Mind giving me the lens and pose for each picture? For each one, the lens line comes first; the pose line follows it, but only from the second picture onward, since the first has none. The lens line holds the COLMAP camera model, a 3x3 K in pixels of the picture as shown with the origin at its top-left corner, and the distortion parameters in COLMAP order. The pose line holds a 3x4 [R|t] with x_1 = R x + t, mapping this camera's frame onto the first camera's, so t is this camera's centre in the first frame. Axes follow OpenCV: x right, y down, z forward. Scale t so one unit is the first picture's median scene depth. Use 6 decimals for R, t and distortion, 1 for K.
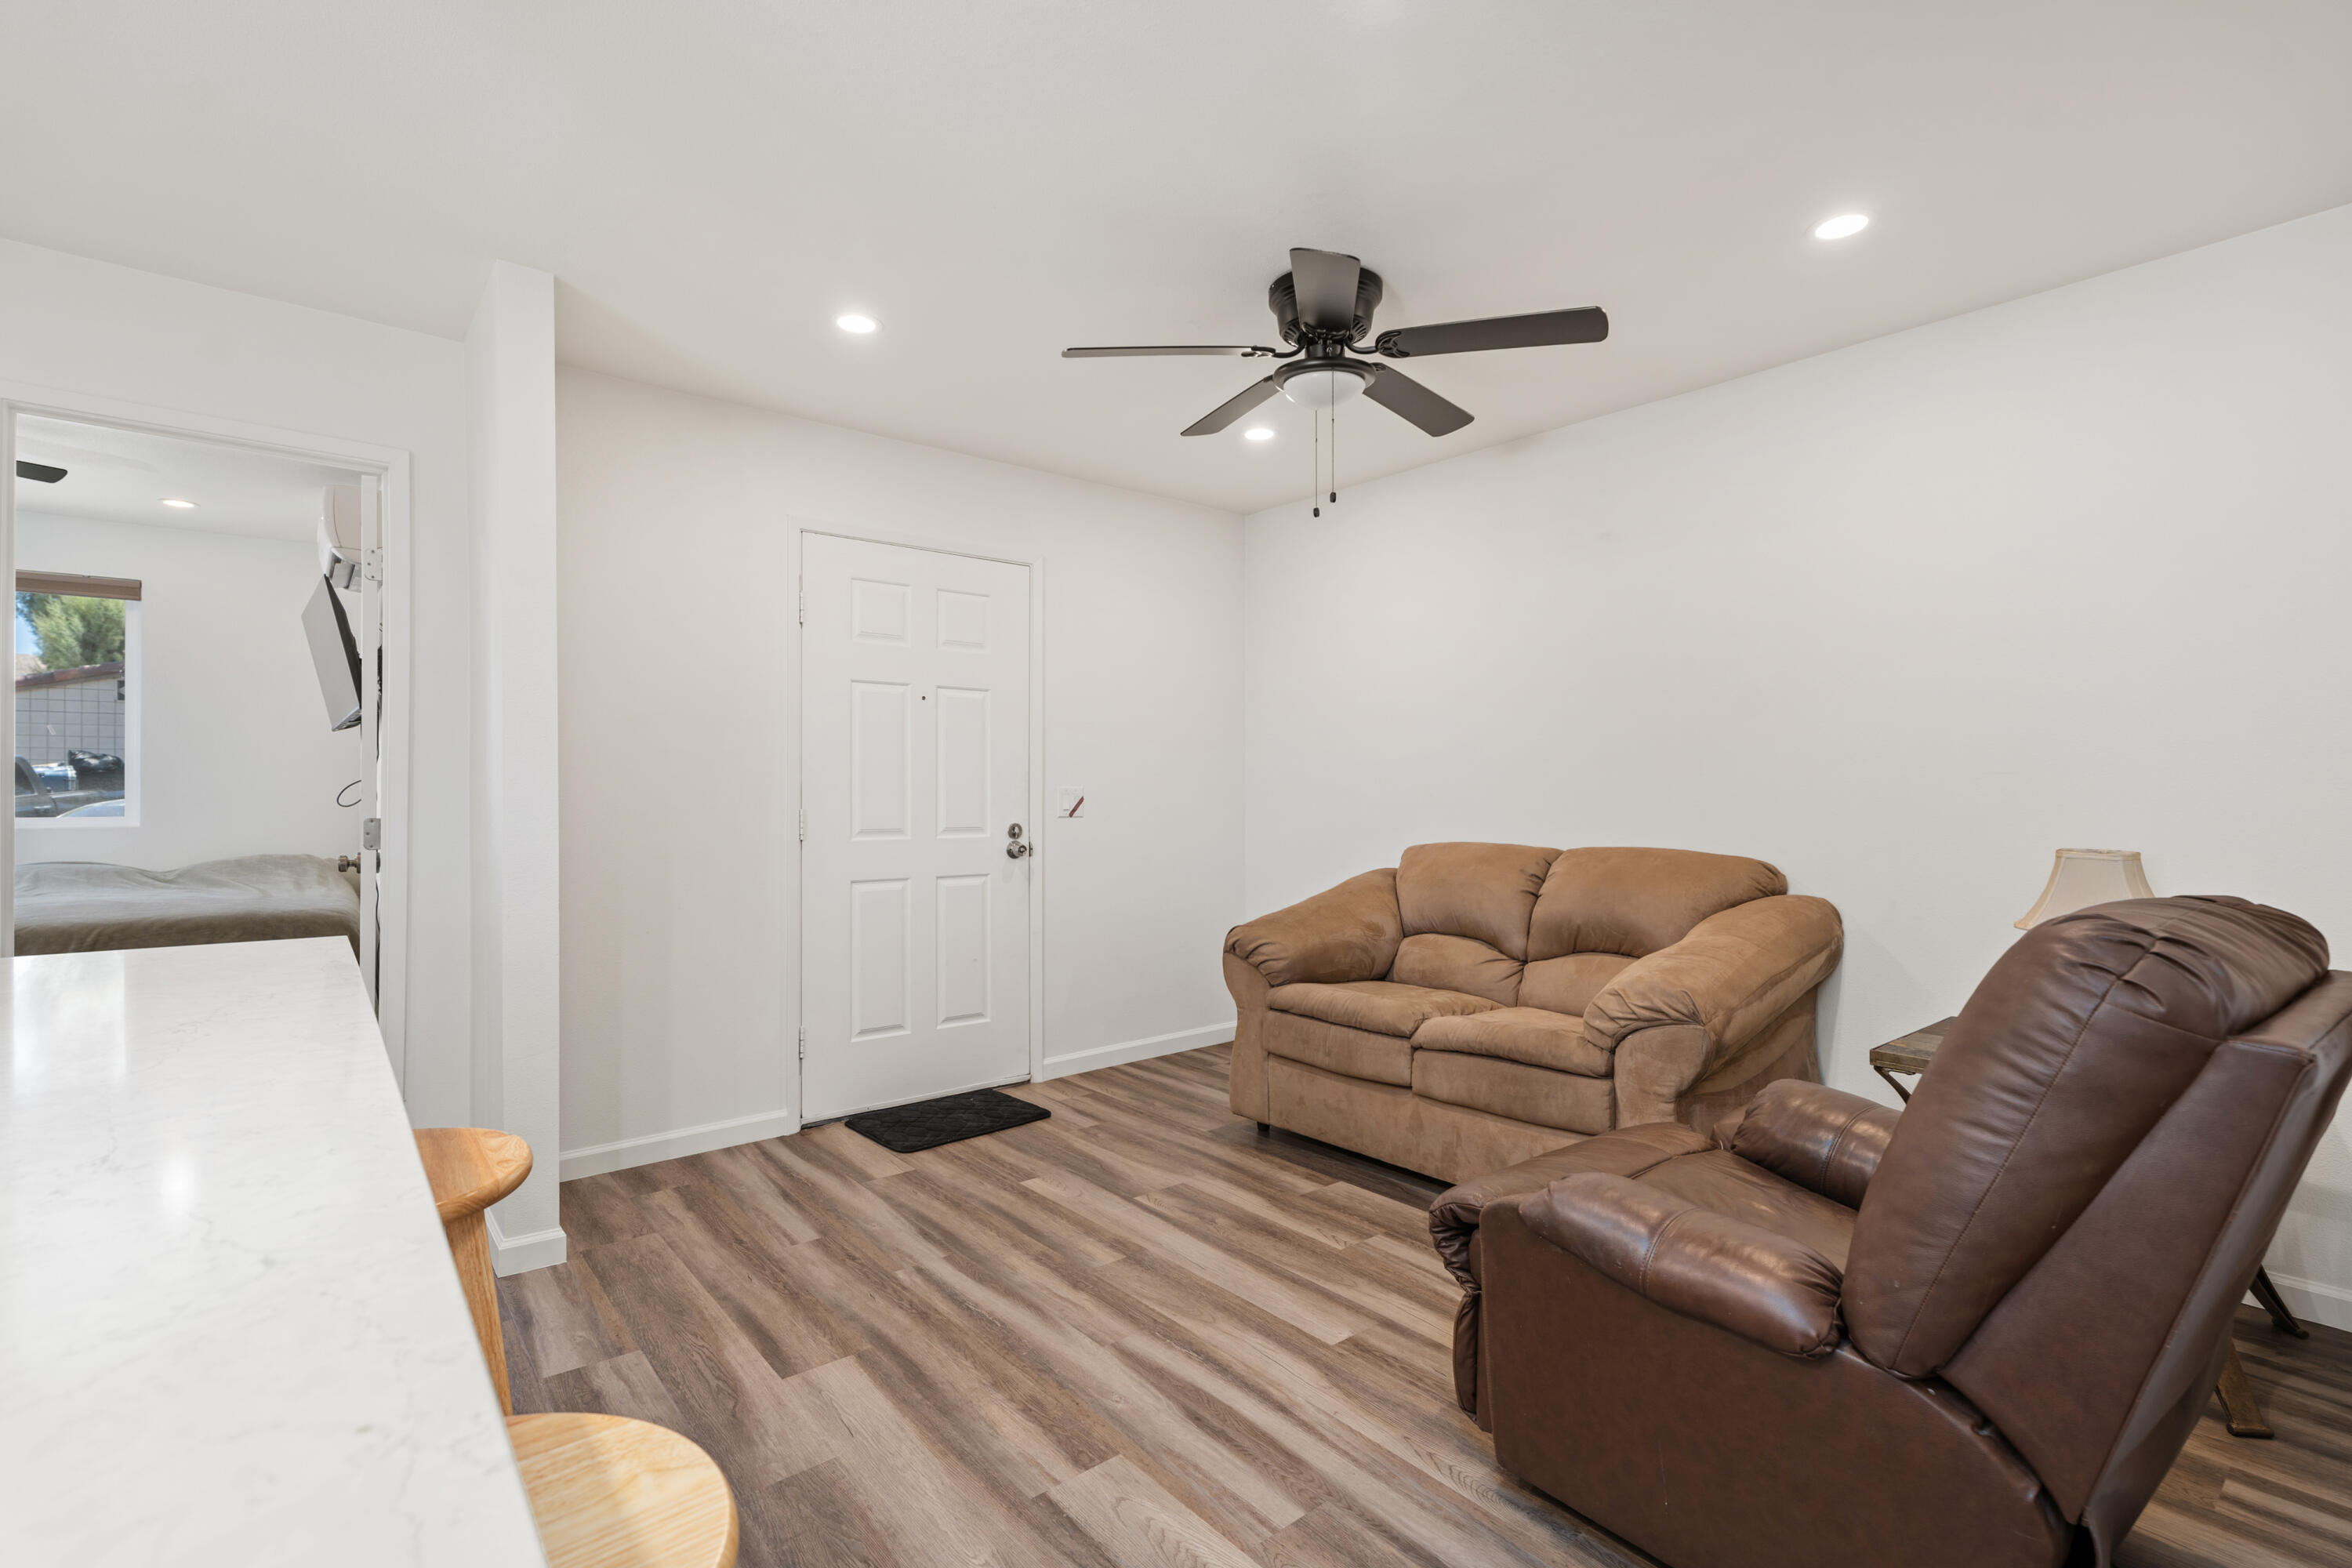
lens RADIAL K [[1070.1, 0, 1182.7], [0, 1070.1, 822.2], [0, 0, 1]] dist [0.001685, -0.000052]
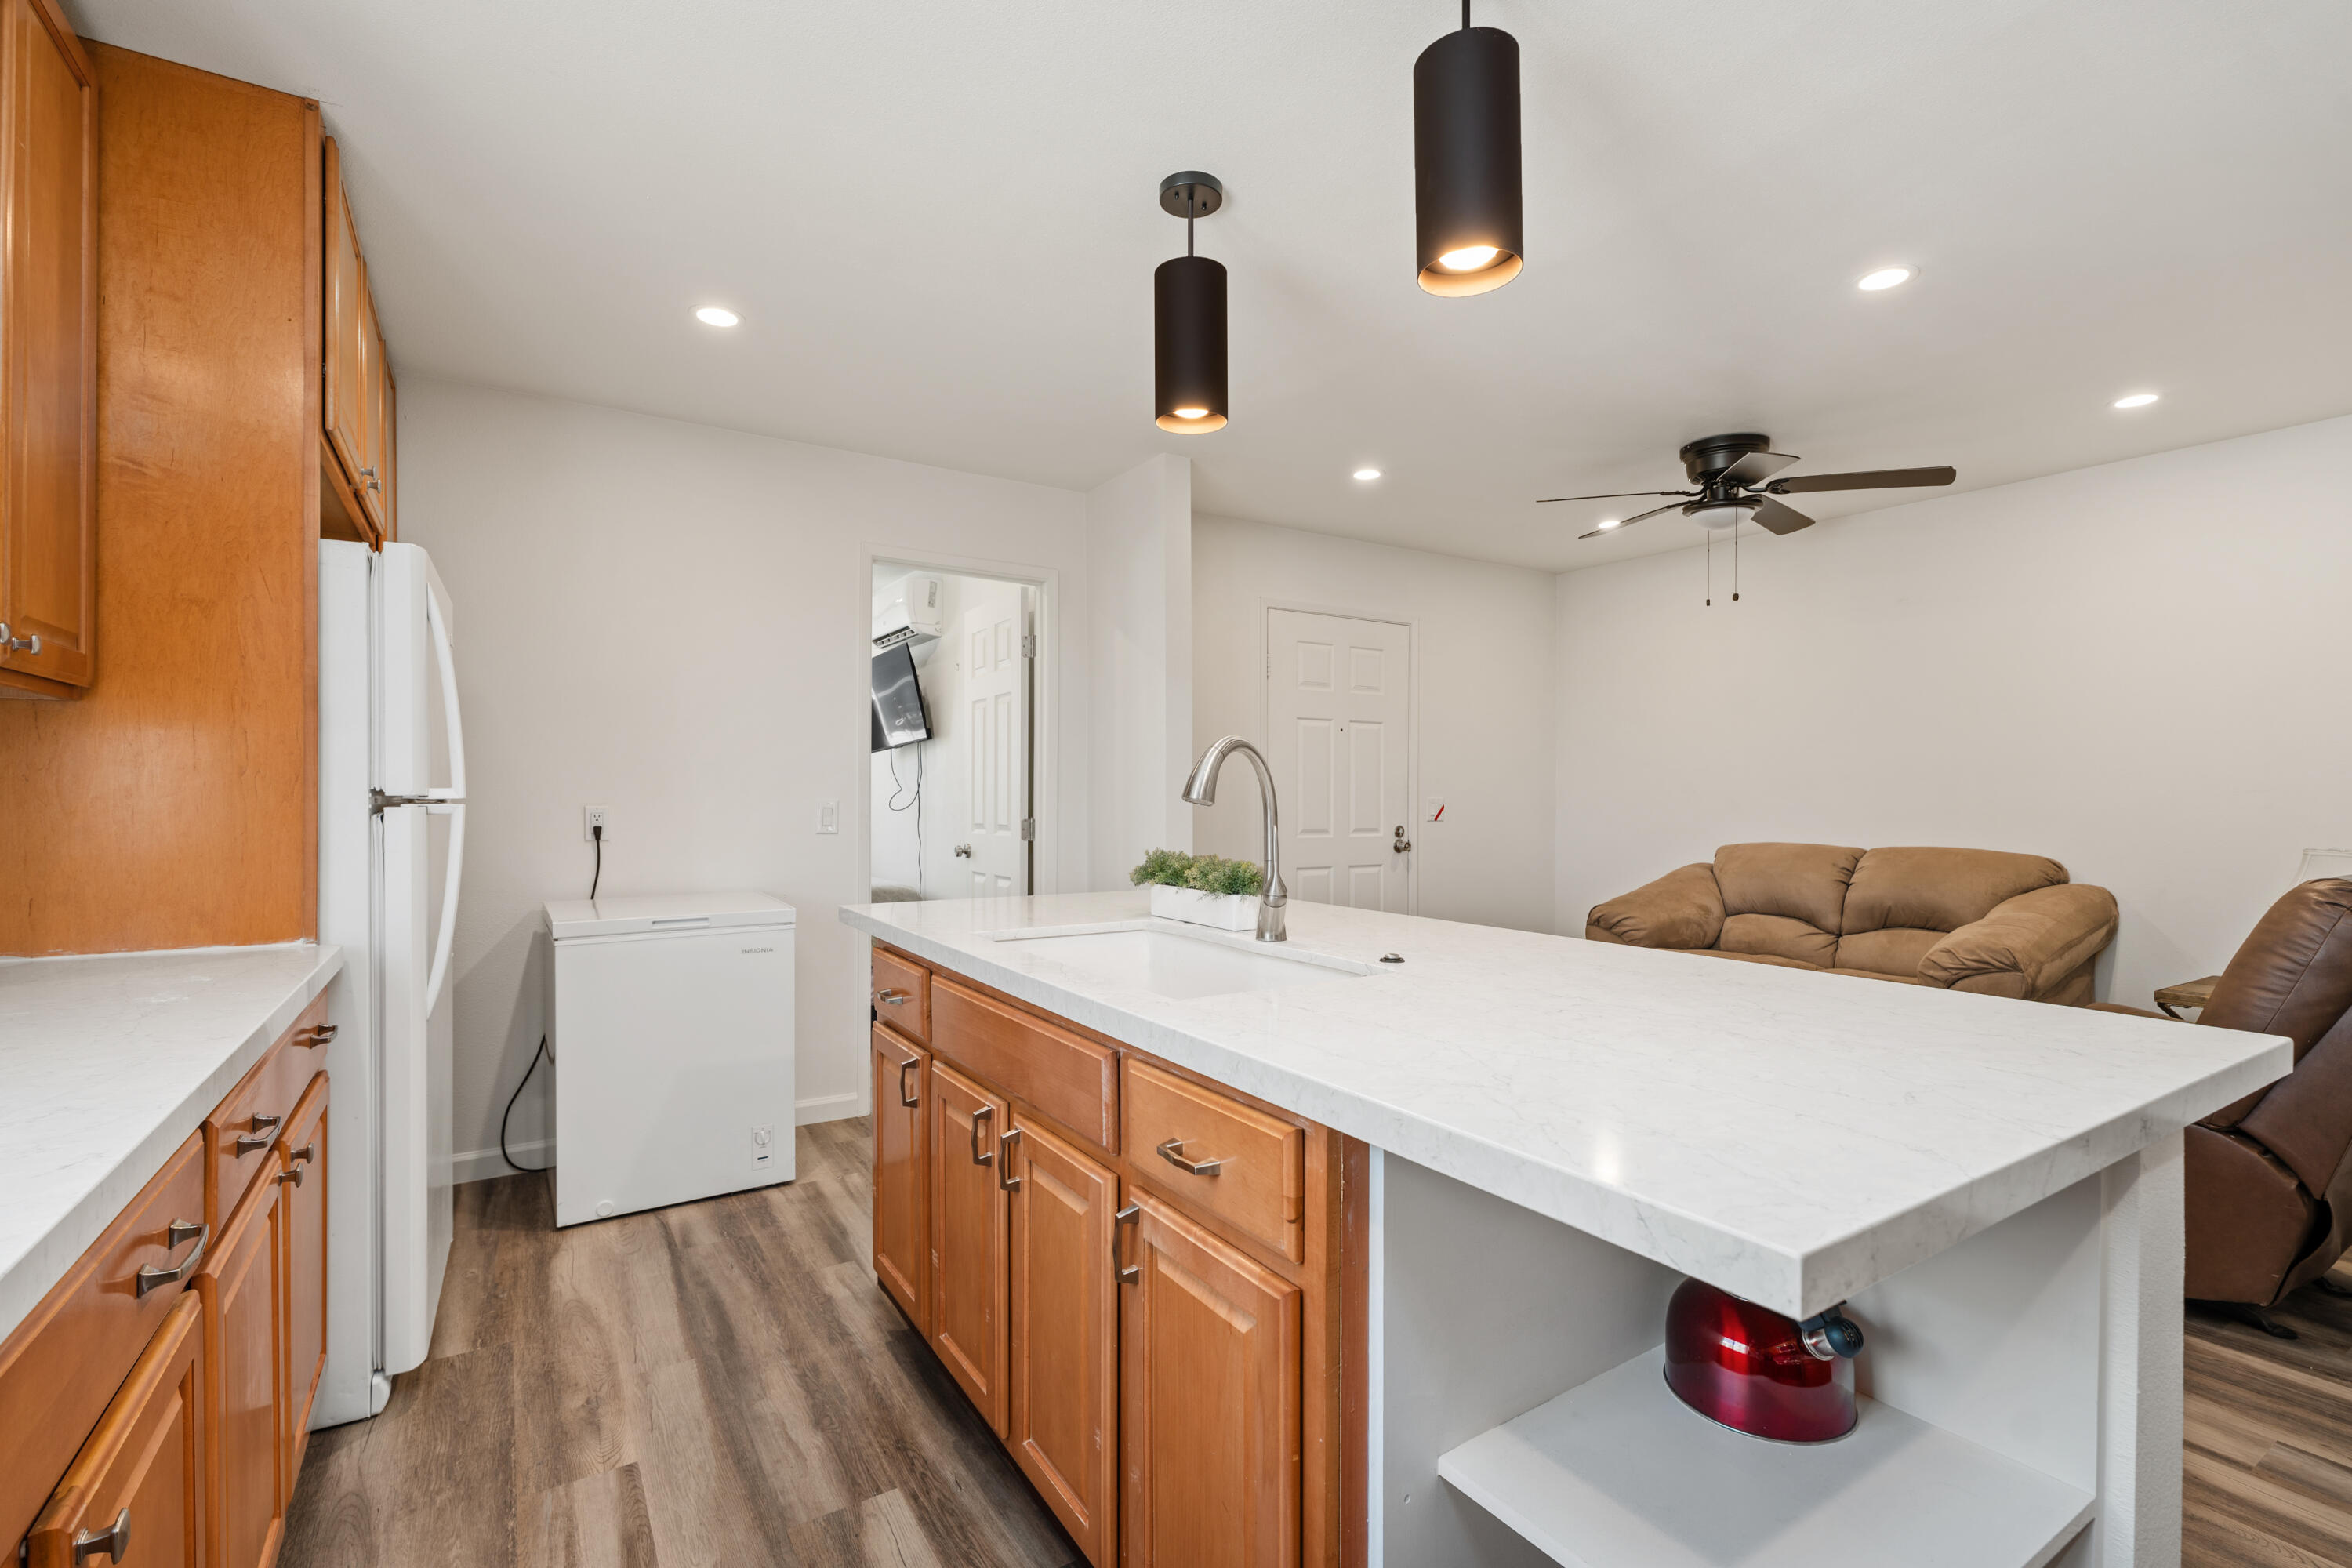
lens RADIAL K [[1070.1, 0, 1182.7], [0, 1070.1, 822.2], [0, 0, 1]] dist [0.001685, -0.000052]
pose [[0.992918, 0.005413, -0.118679, -0.342960], [-0.005747, 0.999980, -0.002466, 0.002560], [0.118663, 0.003130, 0.992930, -0.408018]]
